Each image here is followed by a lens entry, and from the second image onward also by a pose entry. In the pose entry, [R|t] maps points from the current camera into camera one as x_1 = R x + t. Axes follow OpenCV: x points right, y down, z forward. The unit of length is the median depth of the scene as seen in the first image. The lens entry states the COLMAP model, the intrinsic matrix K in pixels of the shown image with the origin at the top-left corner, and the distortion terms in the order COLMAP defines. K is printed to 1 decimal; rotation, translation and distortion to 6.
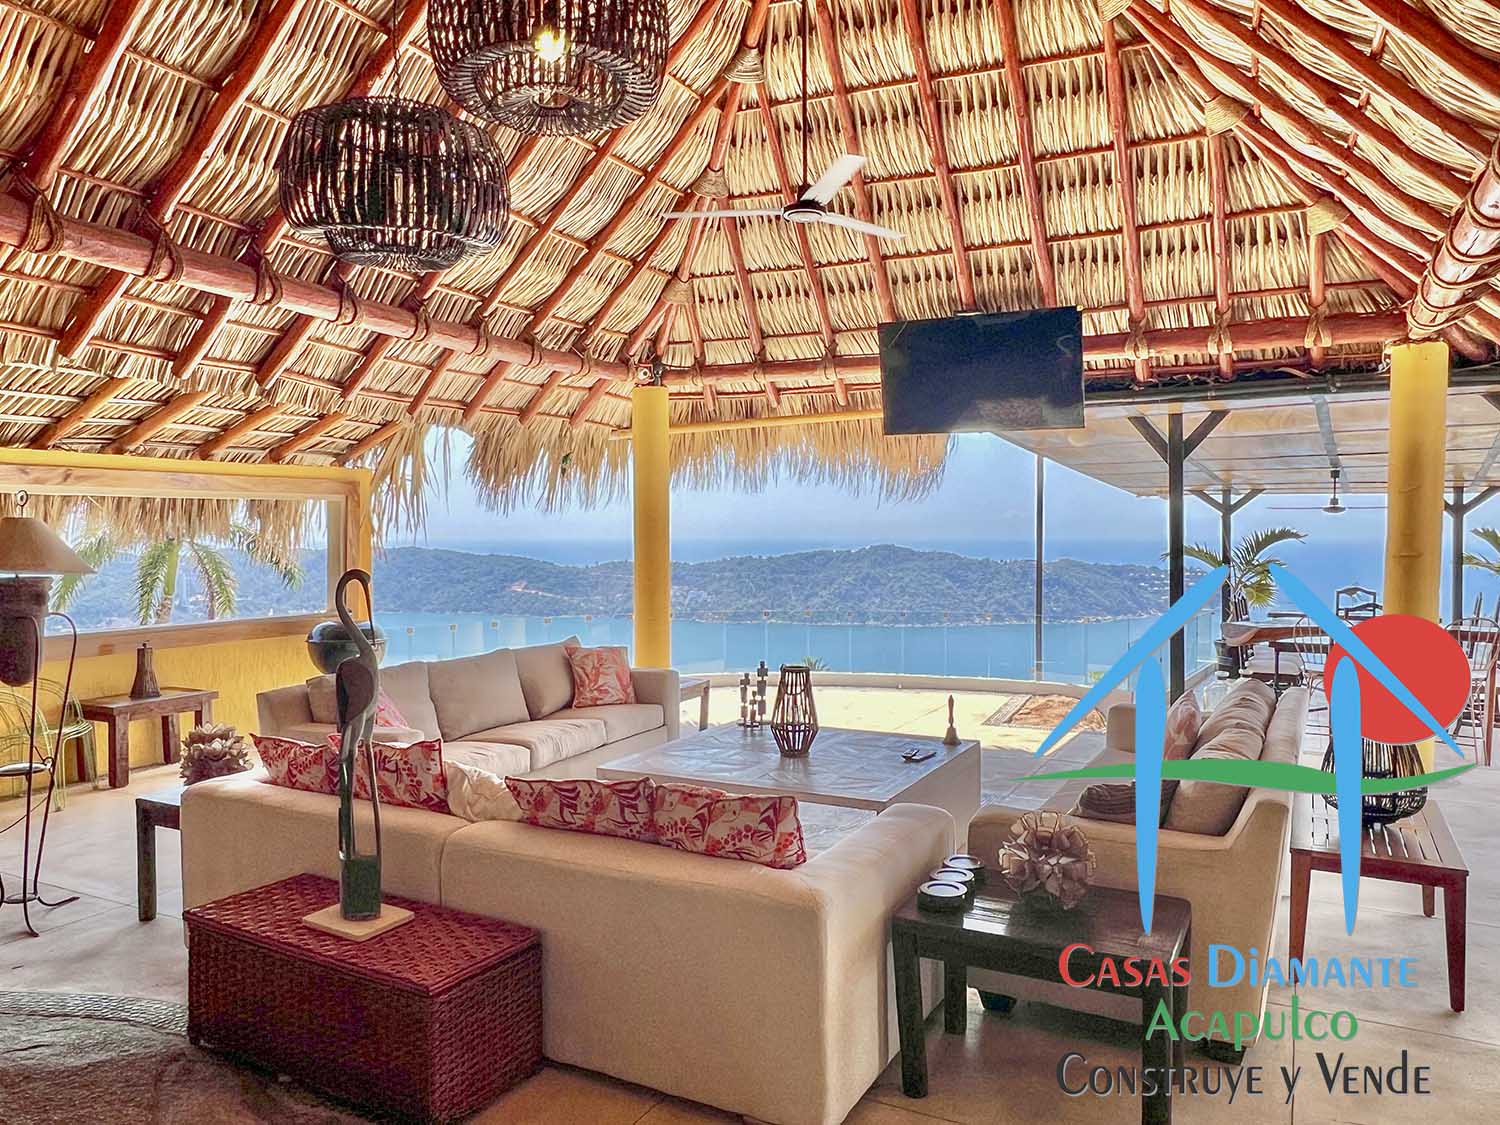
lens RADIAL K [[1067.9, 0, 740.3], [0, 1067.9, 559.4], [0, 0, 1]] dist [0.005148, -0.005760]
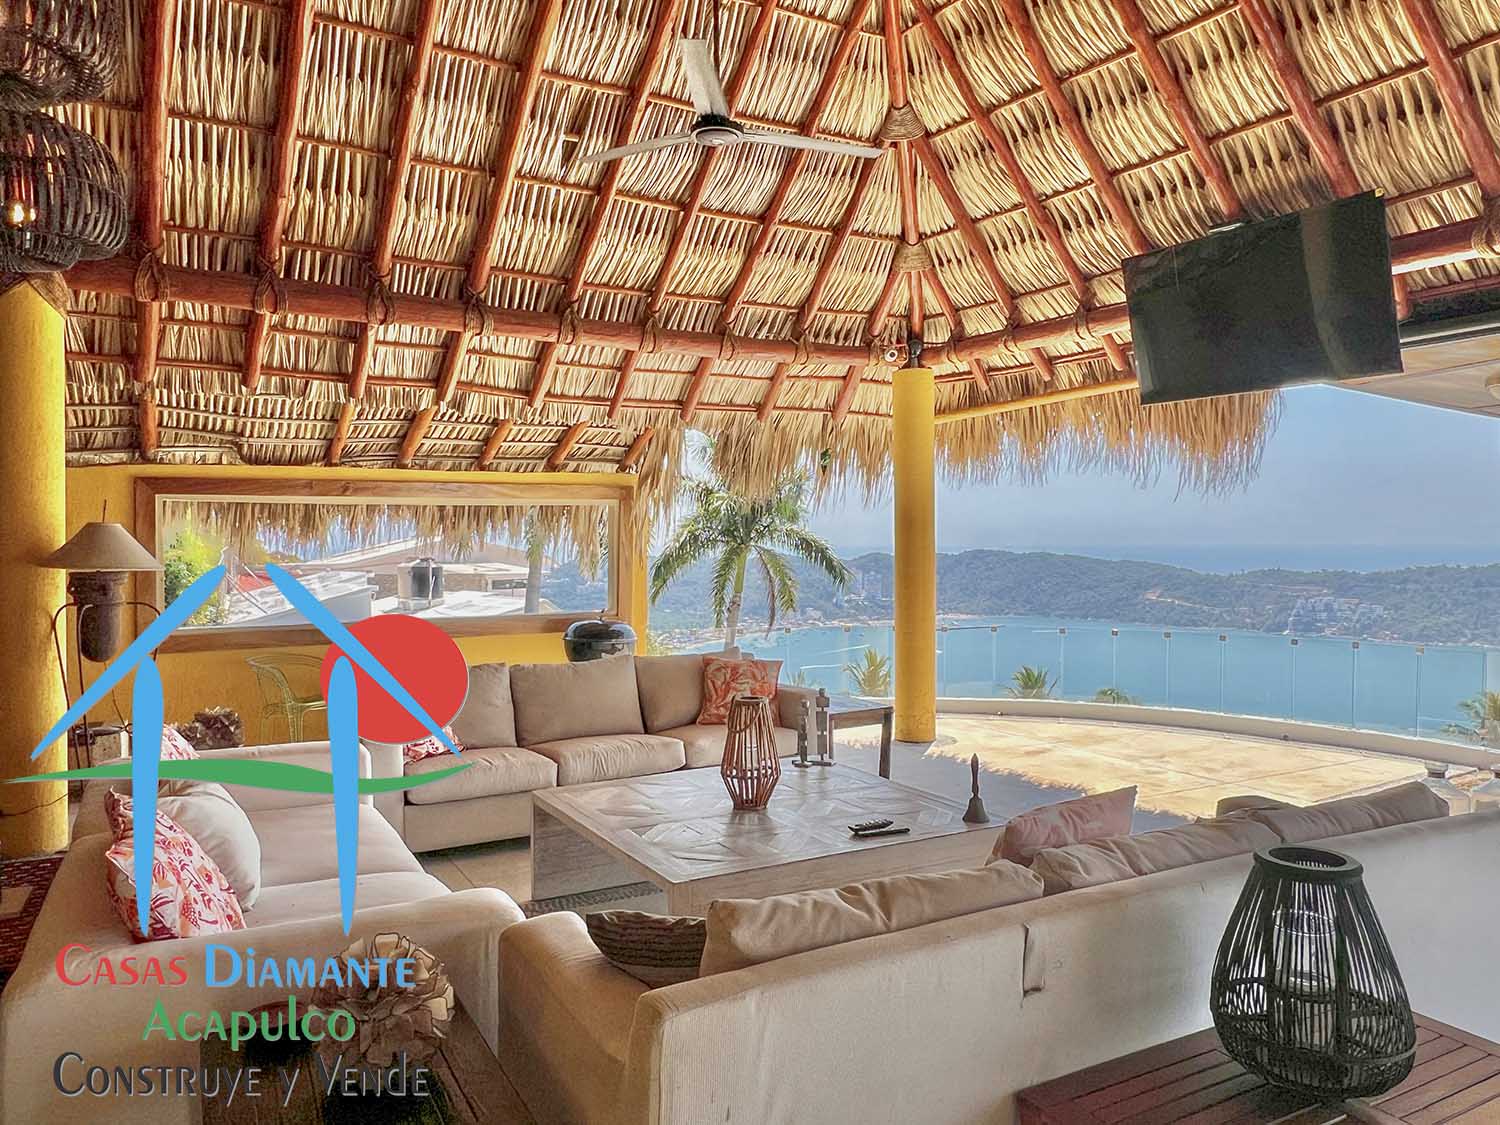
lens RADIAL K [[1067.9, 0, 746.9], [0, 1067.9, 556.2], [0, 0, 1]] dist [0.005148, -0.005760]
pose [[0.837988, 0.005783, -0.545658, 0.327350], [-0.010228, 0.999935, -0.005109, -0.001337], [0.545593, 0.009862, 0.837992, 0.214808]]
